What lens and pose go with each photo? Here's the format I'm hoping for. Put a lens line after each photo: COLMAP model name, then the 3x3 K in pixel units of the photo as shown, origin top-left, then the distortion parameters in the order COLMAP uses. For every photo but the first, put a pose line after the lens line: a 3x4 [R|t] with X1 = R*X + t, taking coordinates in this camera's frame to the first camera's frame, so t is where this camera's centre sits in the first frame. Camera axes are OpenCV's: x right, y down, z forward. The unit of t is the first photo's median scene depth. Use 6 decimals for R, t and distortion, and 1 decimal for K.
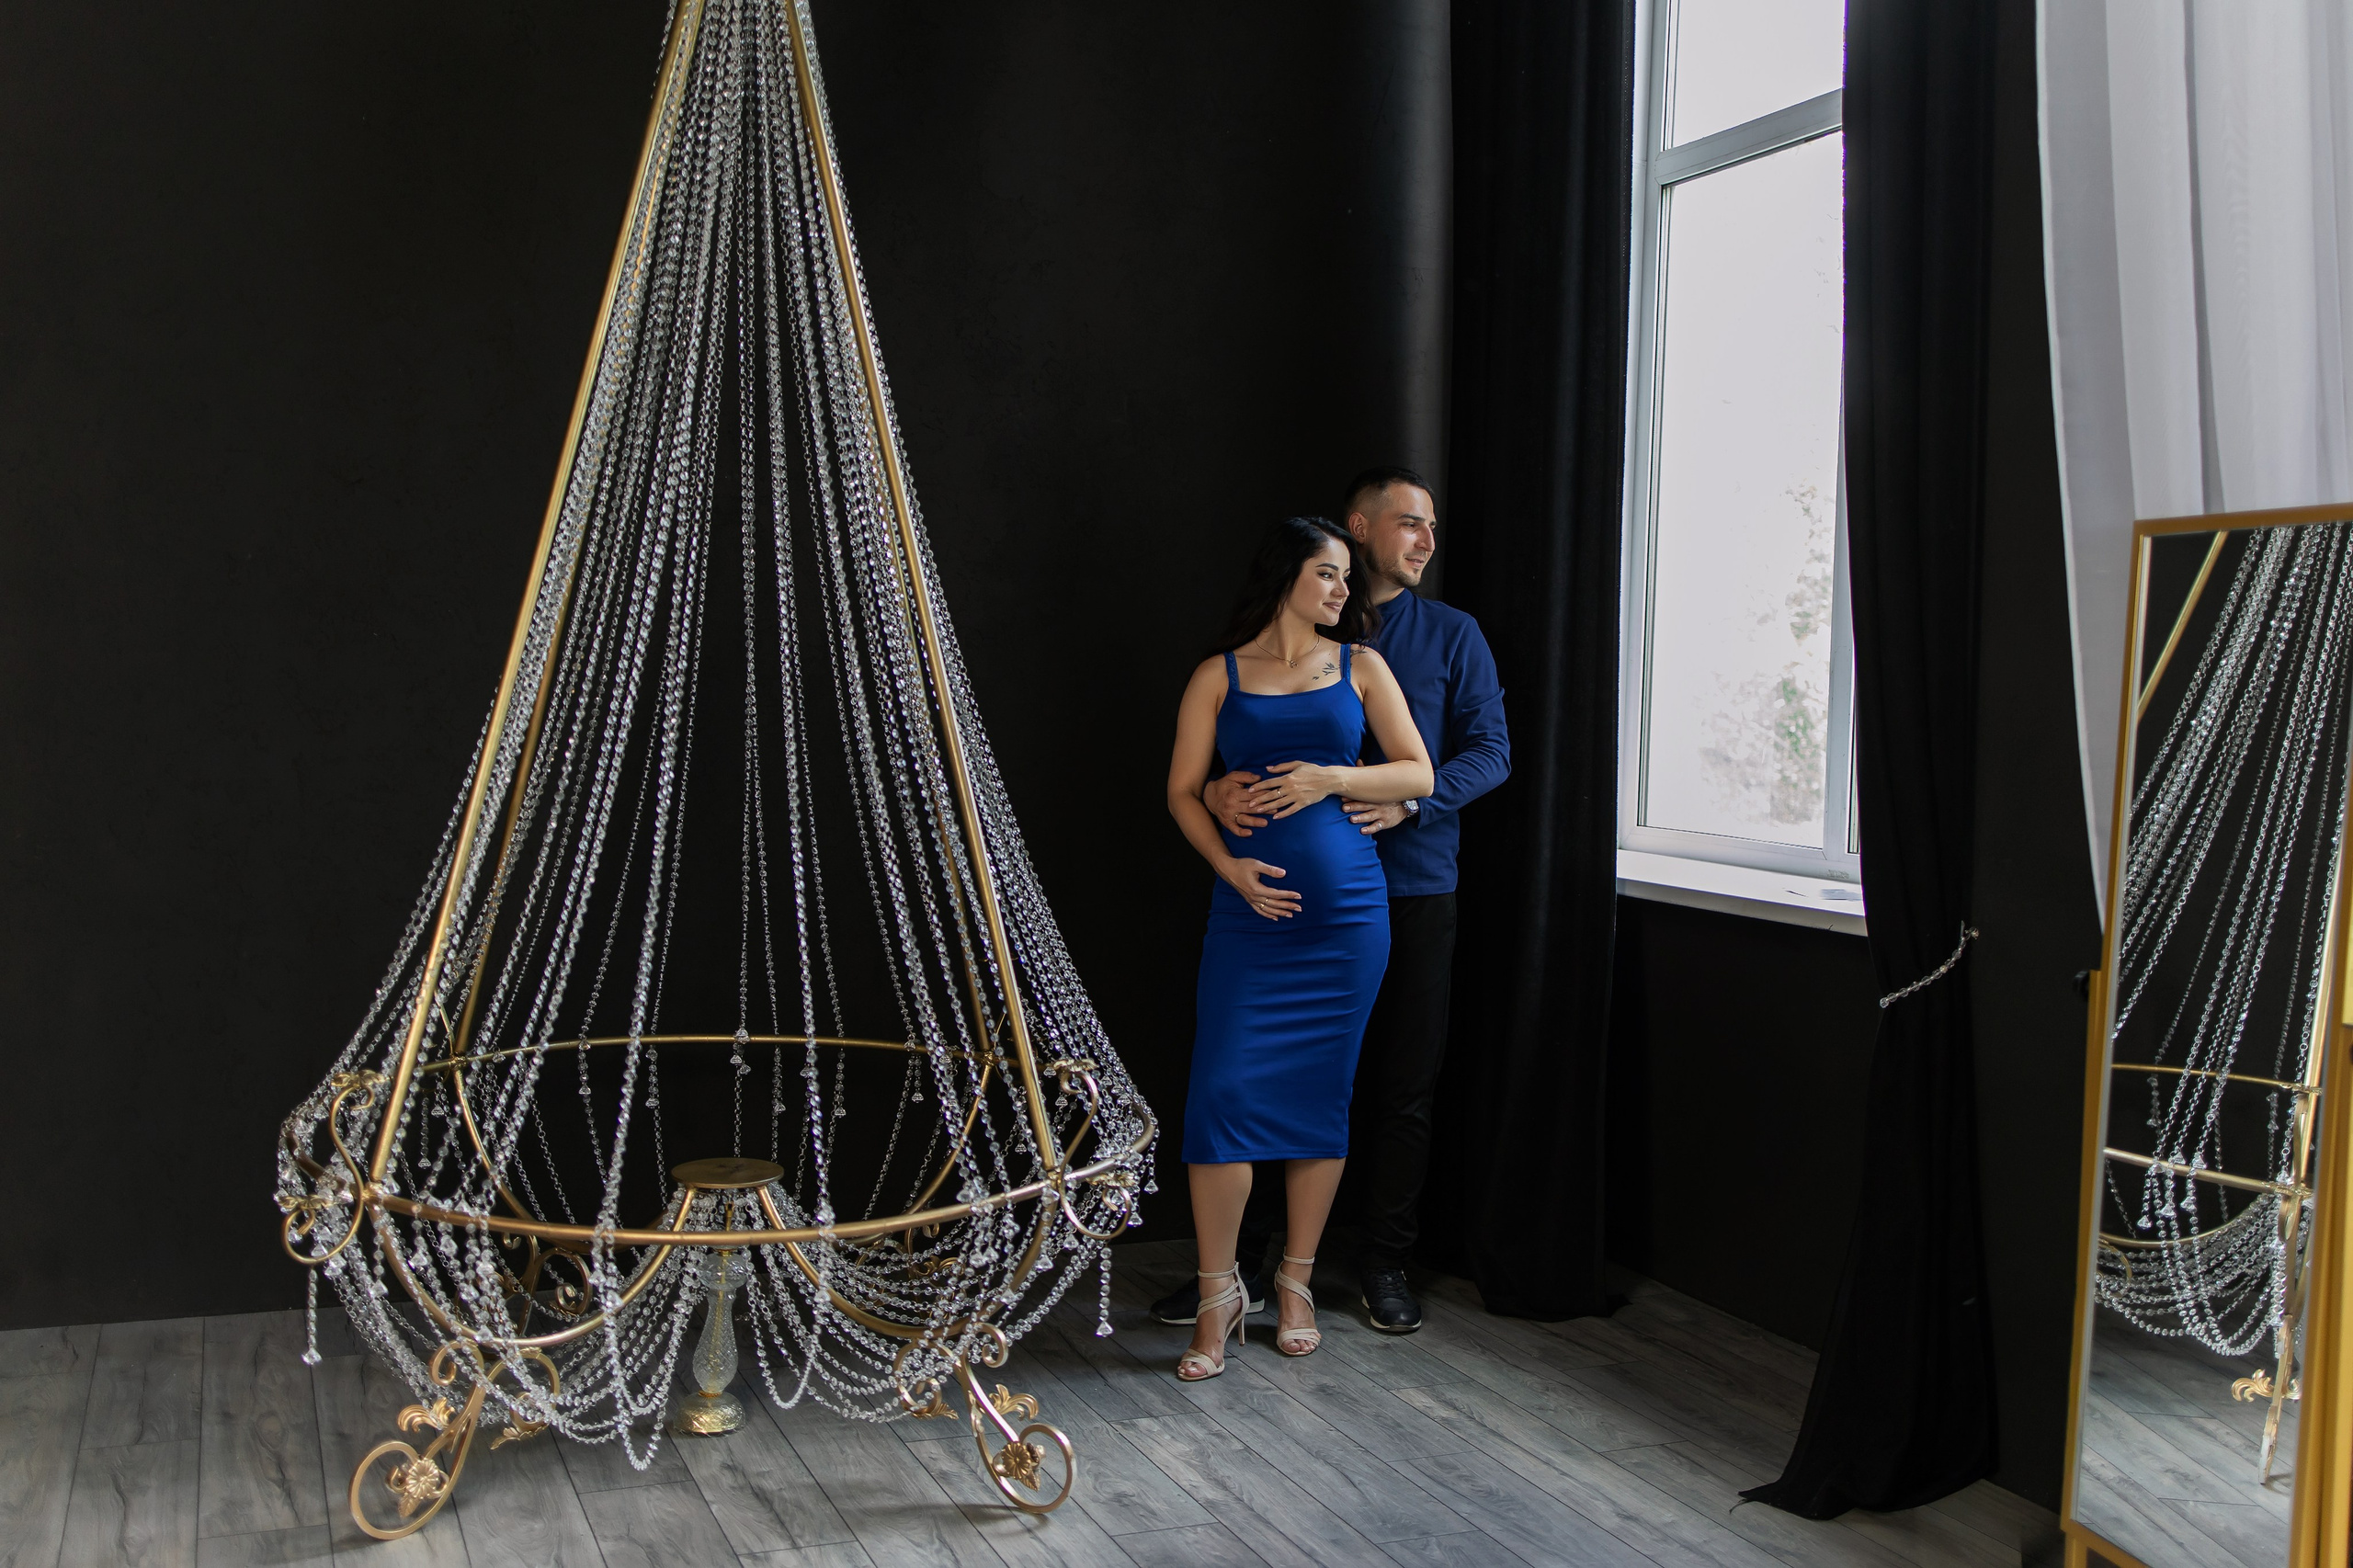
lens RADIAL K [[2368.2, 0, 1176.5], [0, 2368.2, 784.0], [0, 0, 1]] dist [0.030858, -0.049541]
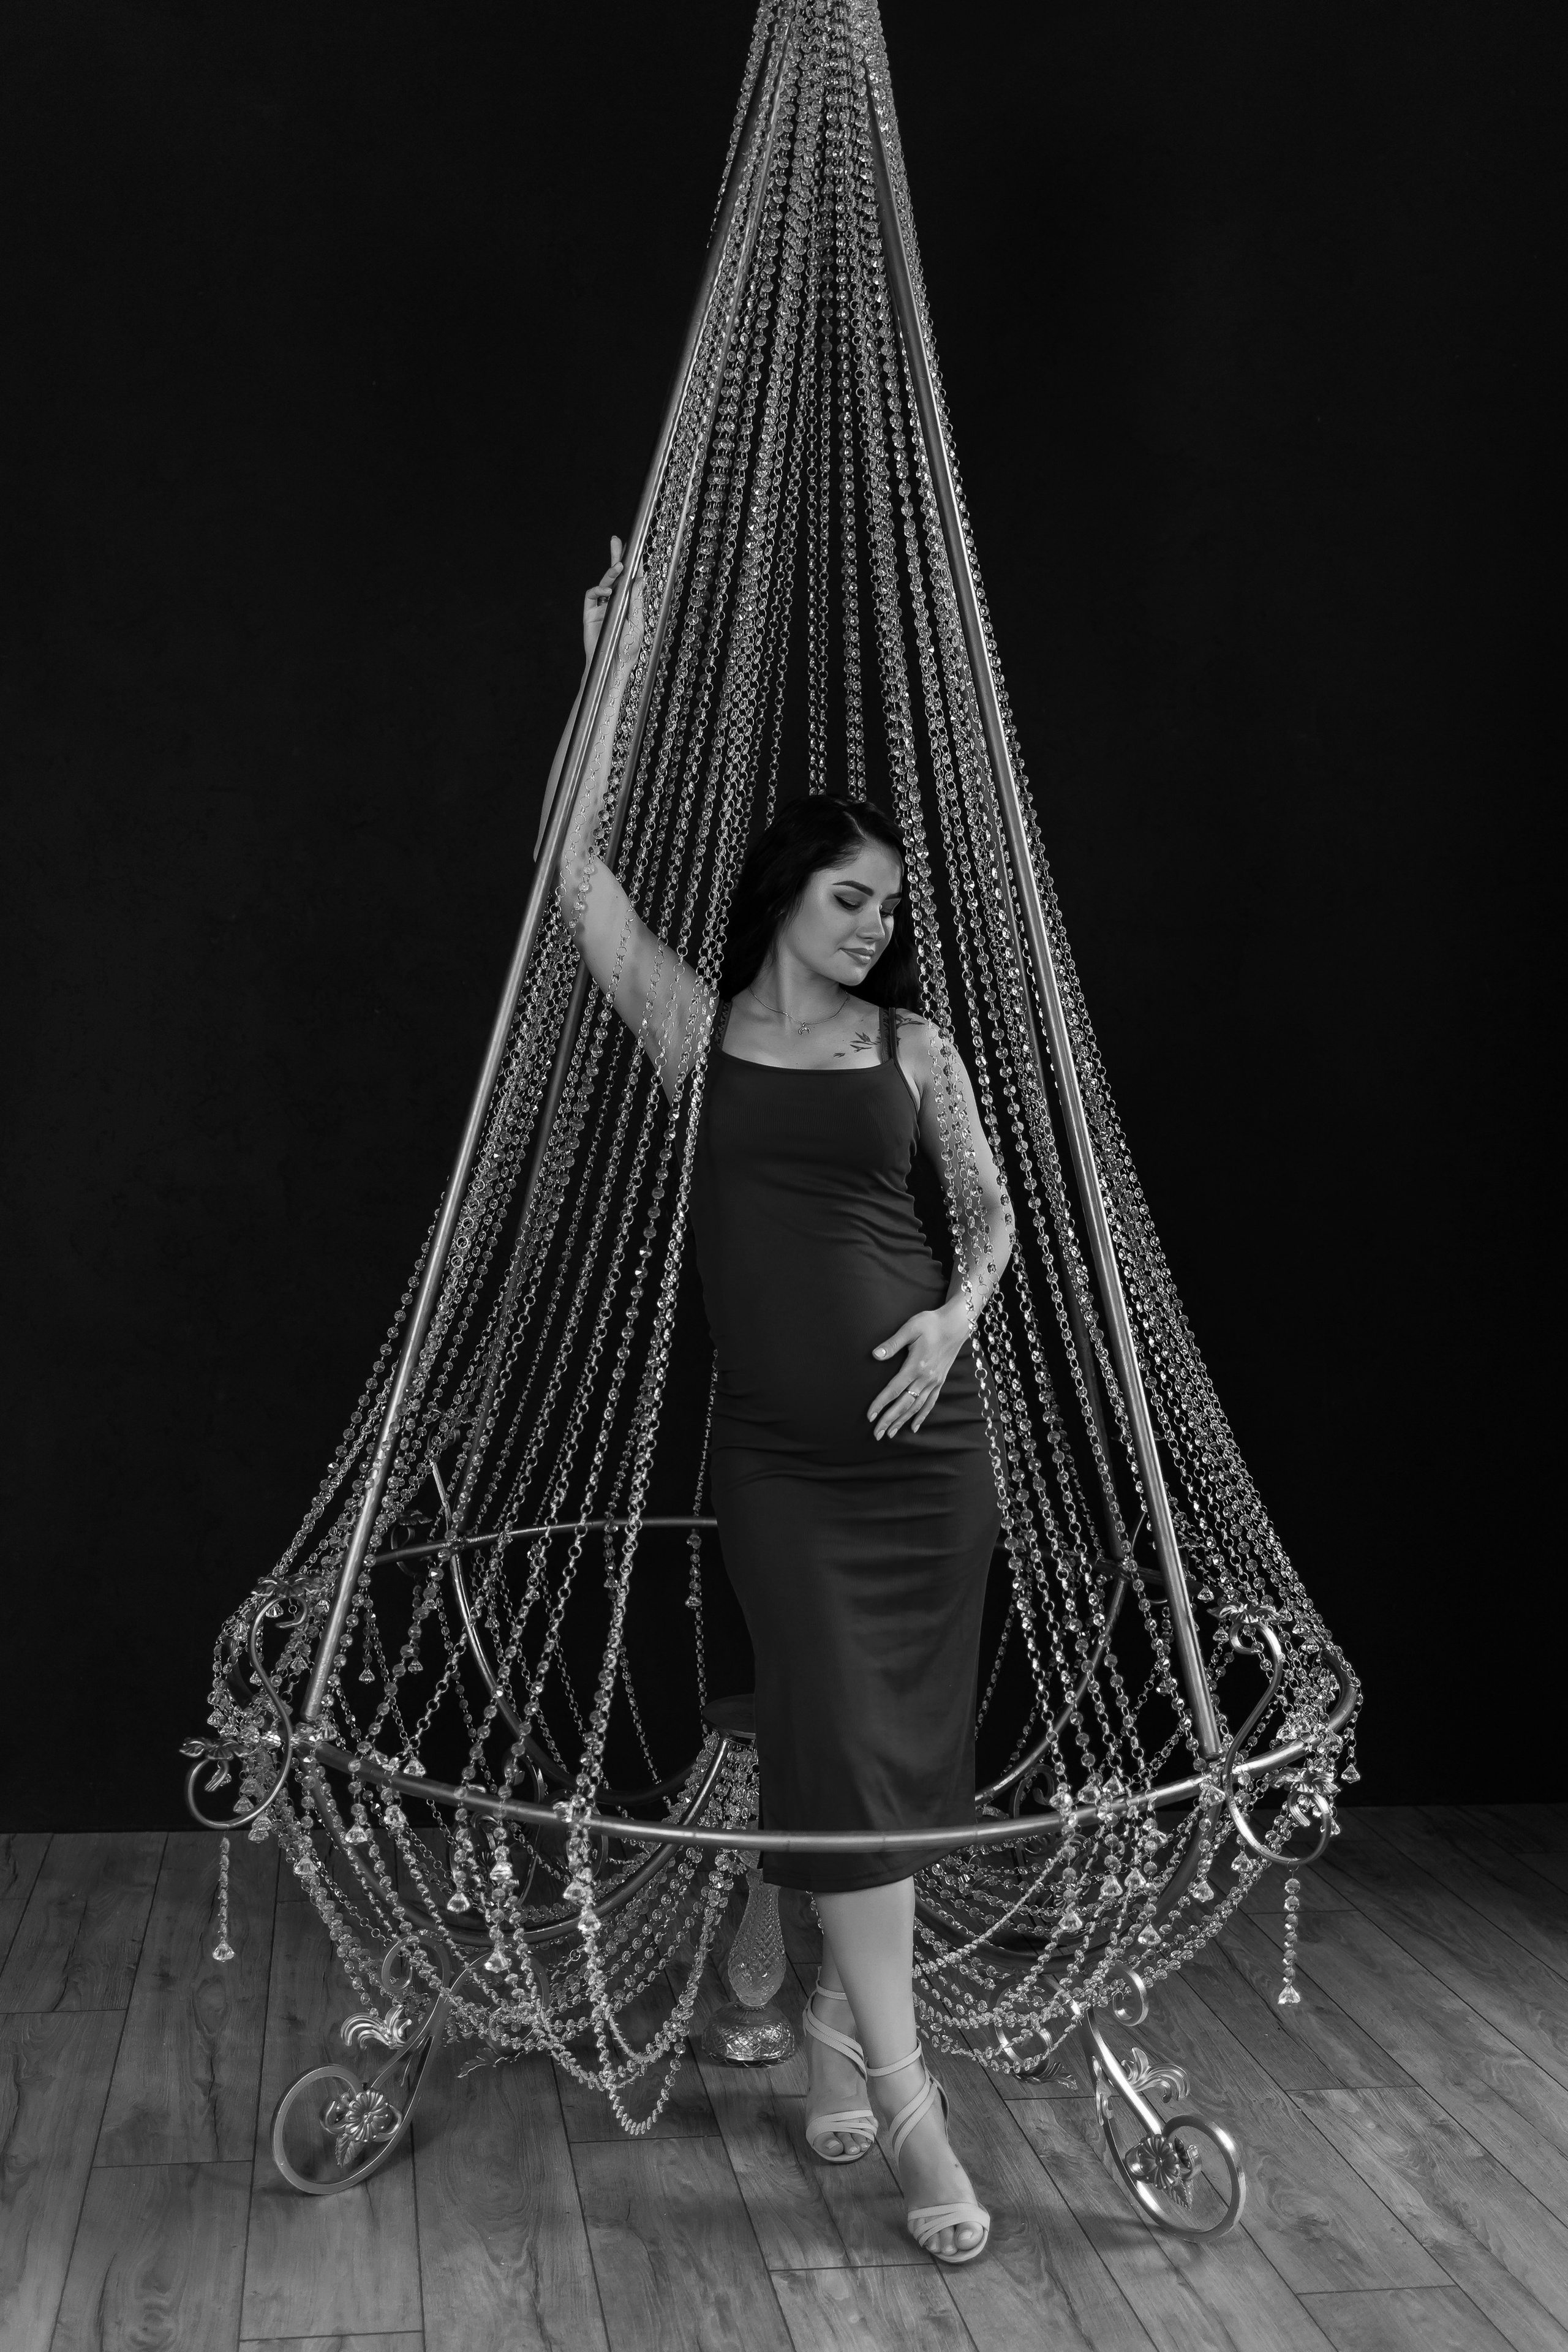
lens RADIAL K [[2528.2, 0, 734.8], [0, 2528.2, 1149.7], [0, 0, 1]] dist [0.046947, -0.052289]
pose [[0.973665, 0.012026, -0.227668, -0.020013], [-0.016132, 0.999739, -0.016182, -0.003832], [0.227414, 0.019429, 0.973604, 0.209406]]
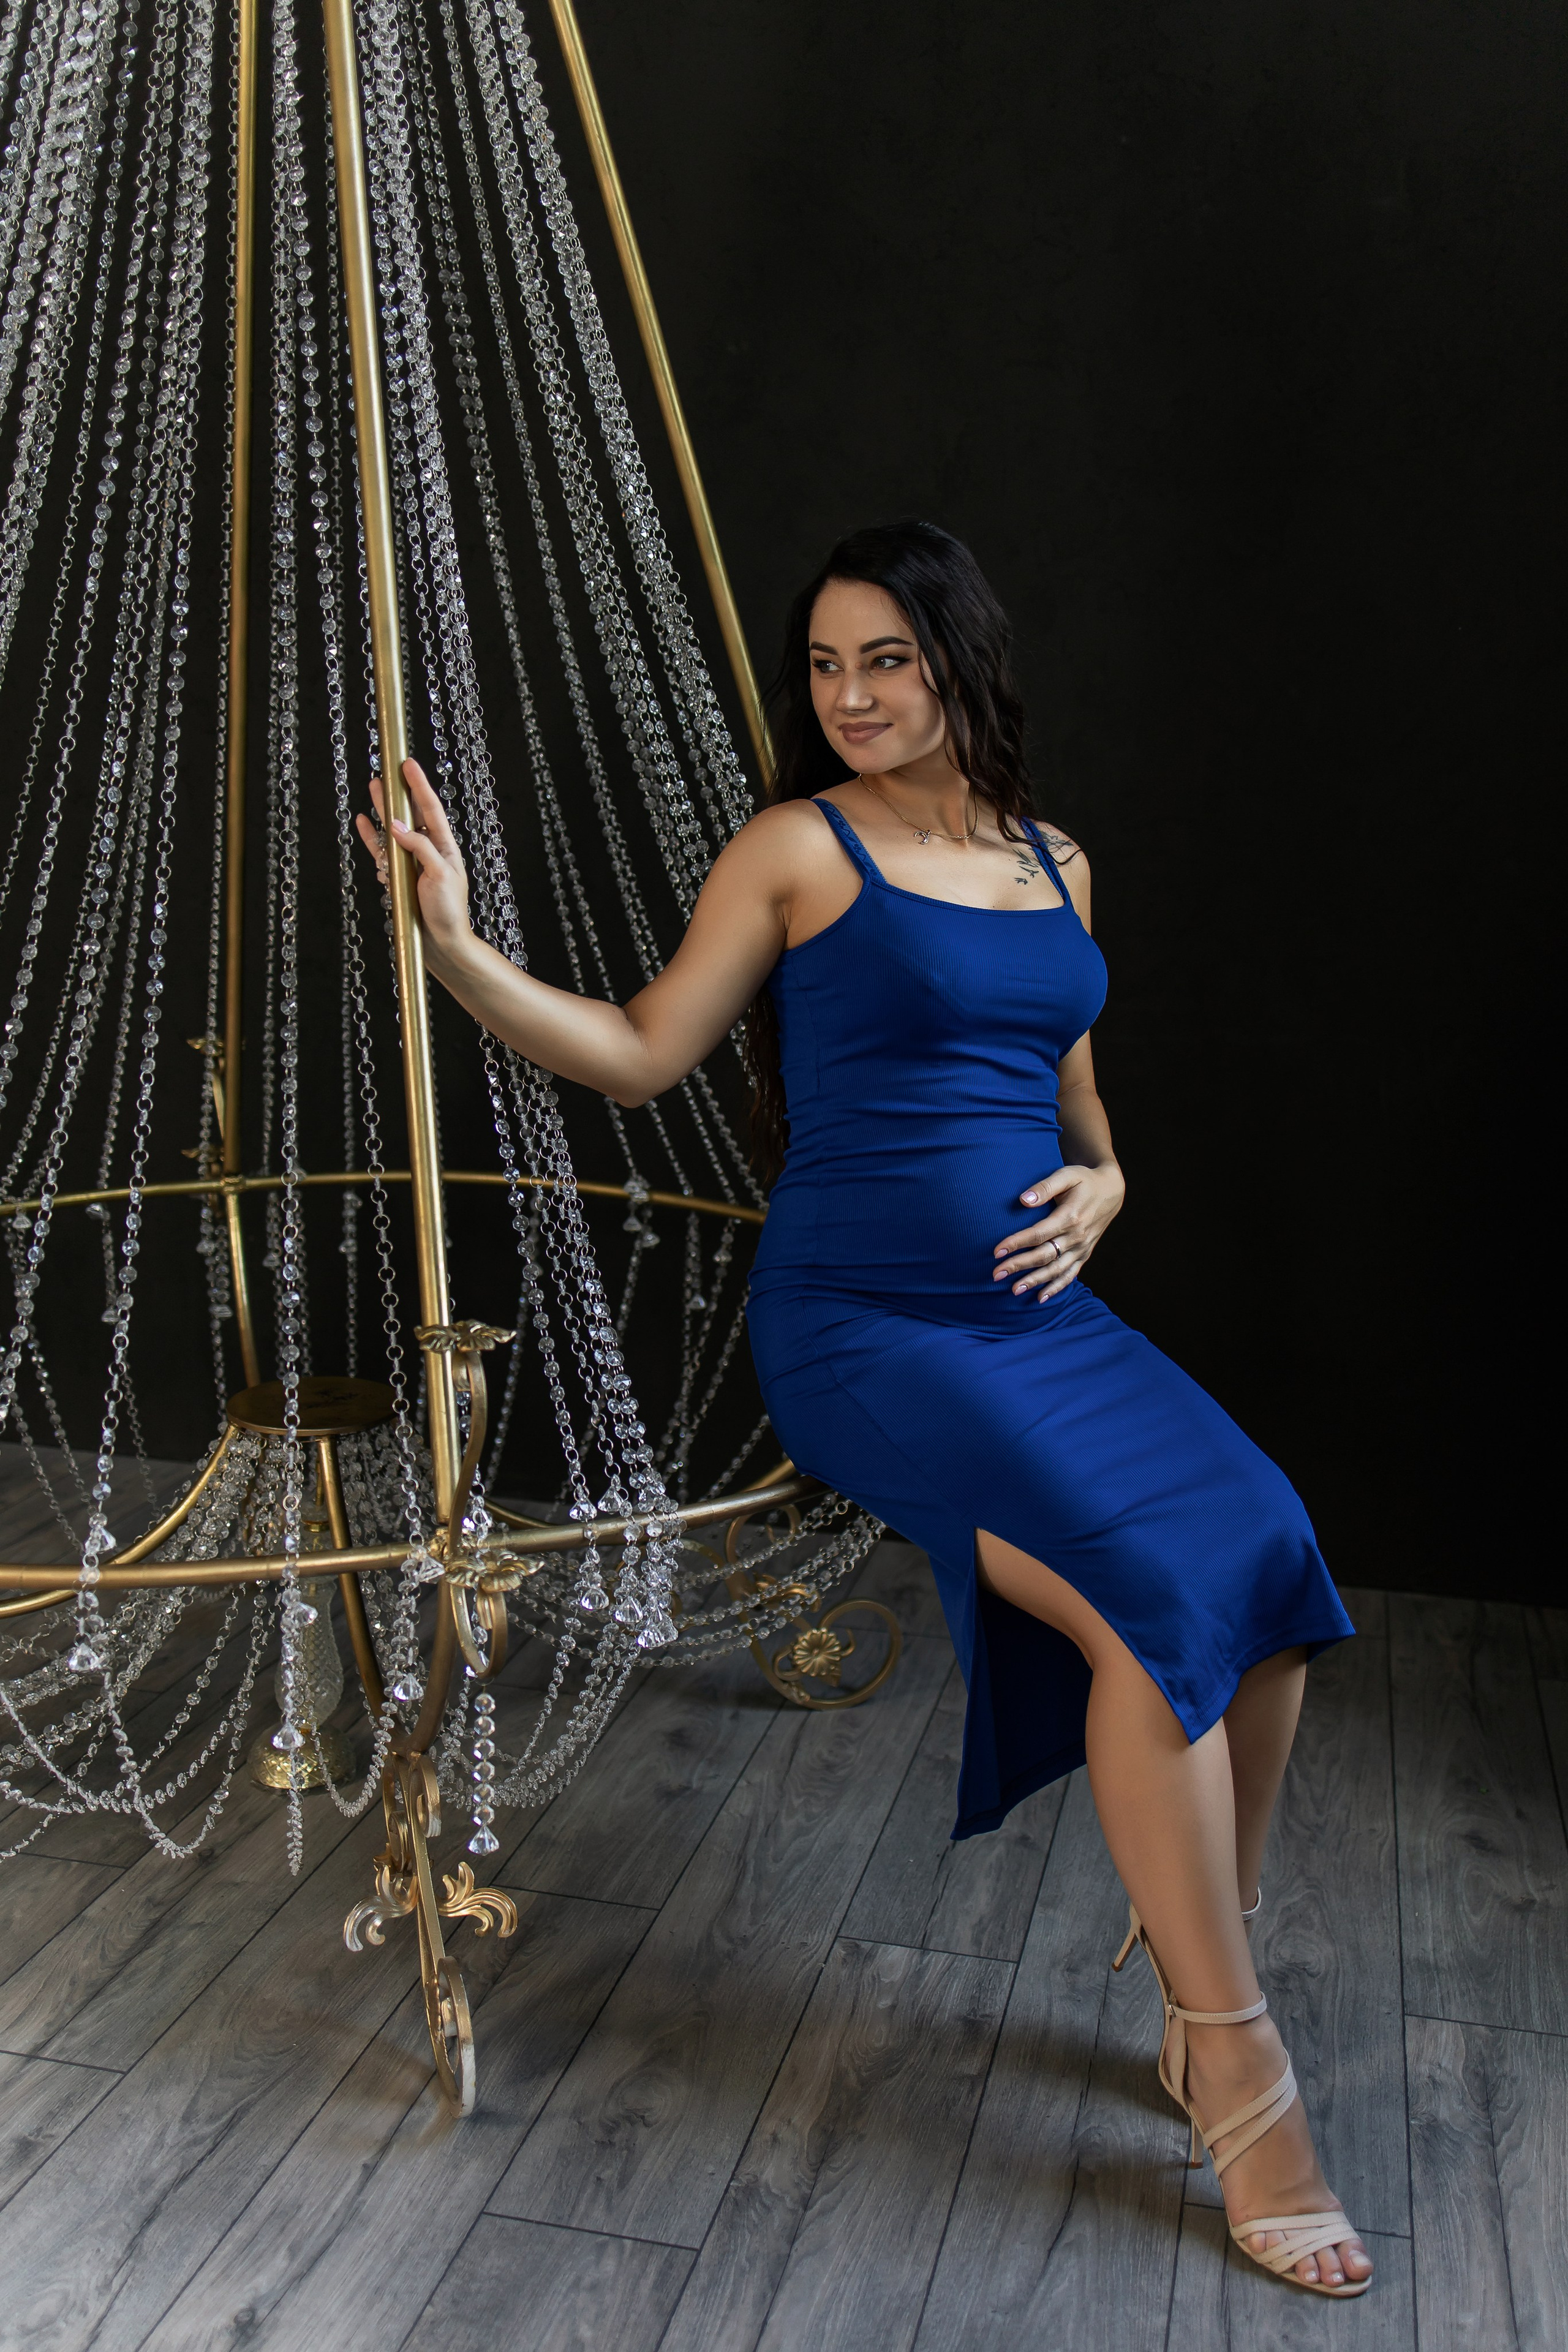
lens RADIAL K [[2327.6, 0, 784.0], [0, 2327.6, 1176.0], [0, 0, 1]] dist [0.005112, -0.007030]
pose [[0.811300, 0.108529, -0.574469, 0.277815], [-0.035503, 0.989951, 0.136883, 0.011769], [0.583552, -0.090658, 0.807000, 0.587623]]
